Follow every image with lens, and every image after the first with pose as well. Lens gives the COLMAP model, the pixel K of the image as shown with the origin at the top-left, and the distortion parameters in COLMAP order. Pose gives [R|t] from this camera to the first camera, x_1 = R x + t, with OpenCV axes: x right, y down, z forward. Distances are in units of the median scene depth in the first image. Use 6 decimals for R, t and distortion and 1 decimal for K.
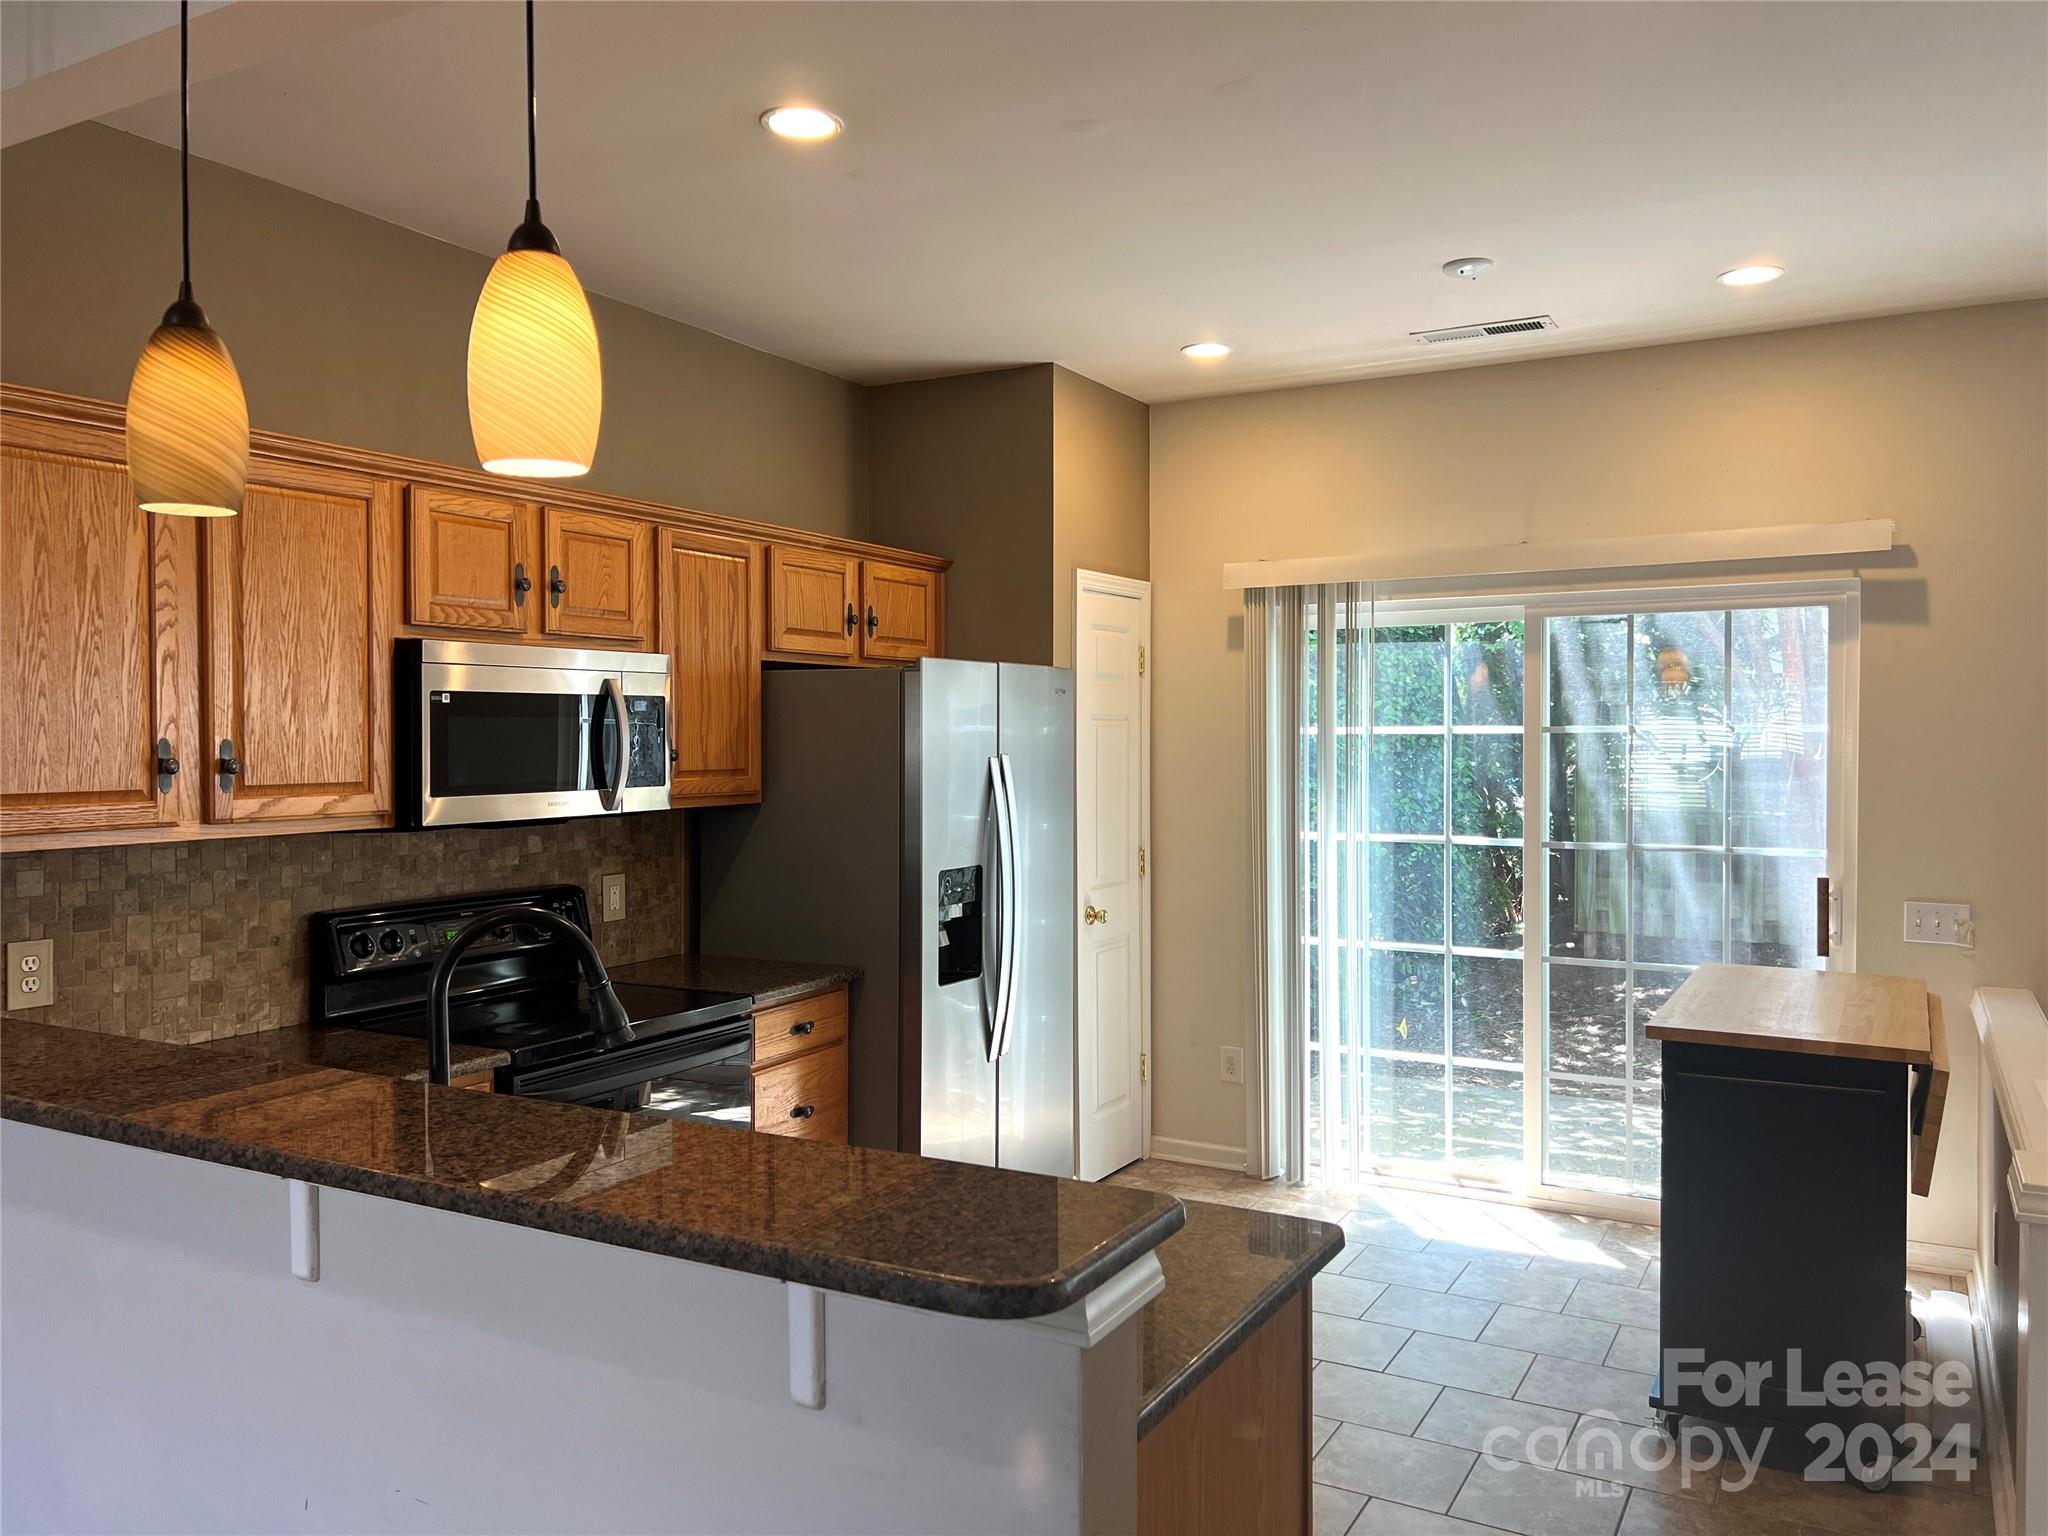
lens RADIAL K [[1580.0, 0, 1023.3], [0, 1580.0, 762.2], [0, 0, 1]] dist [0.106243, -0.069296]
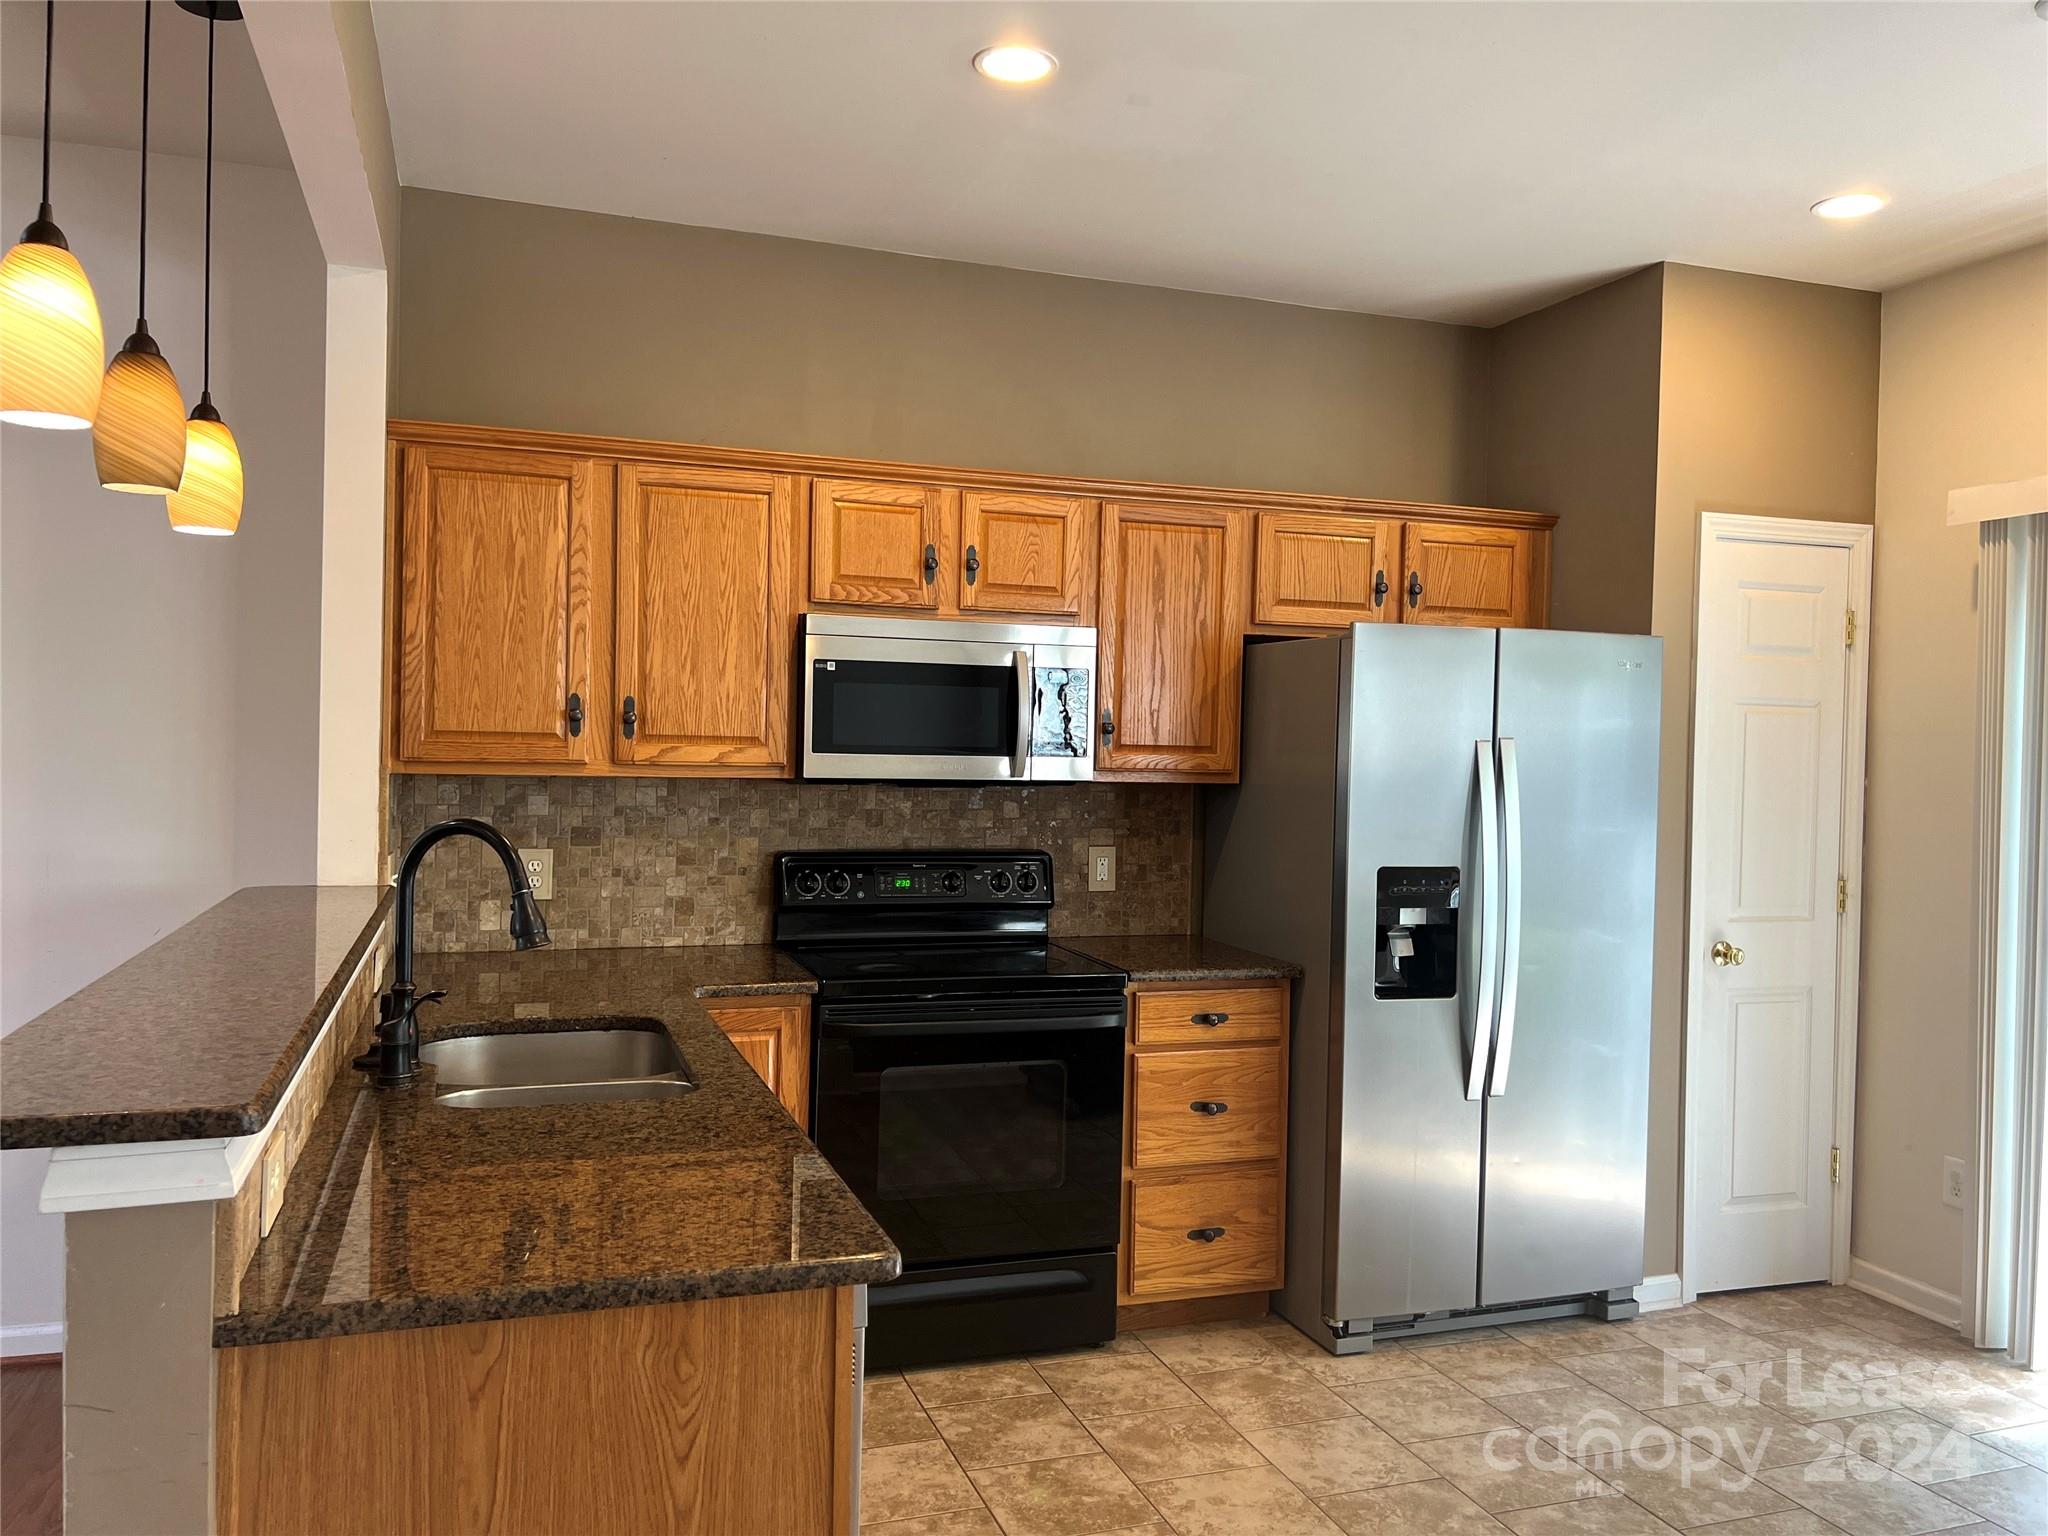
lens RADIAL K [[1580.0, 0, 1028.1], [0, 1580.0, 767.6], [0, 0, 1]] dist [0.106243, -0.069296]
pose [[0.751030, 0.032938, -0.659446, 0.422227], [-0.036824, 0.999290, 0.007975, 0.015106], [0.659241, 0.018294, 0.751709, 0.227840]]
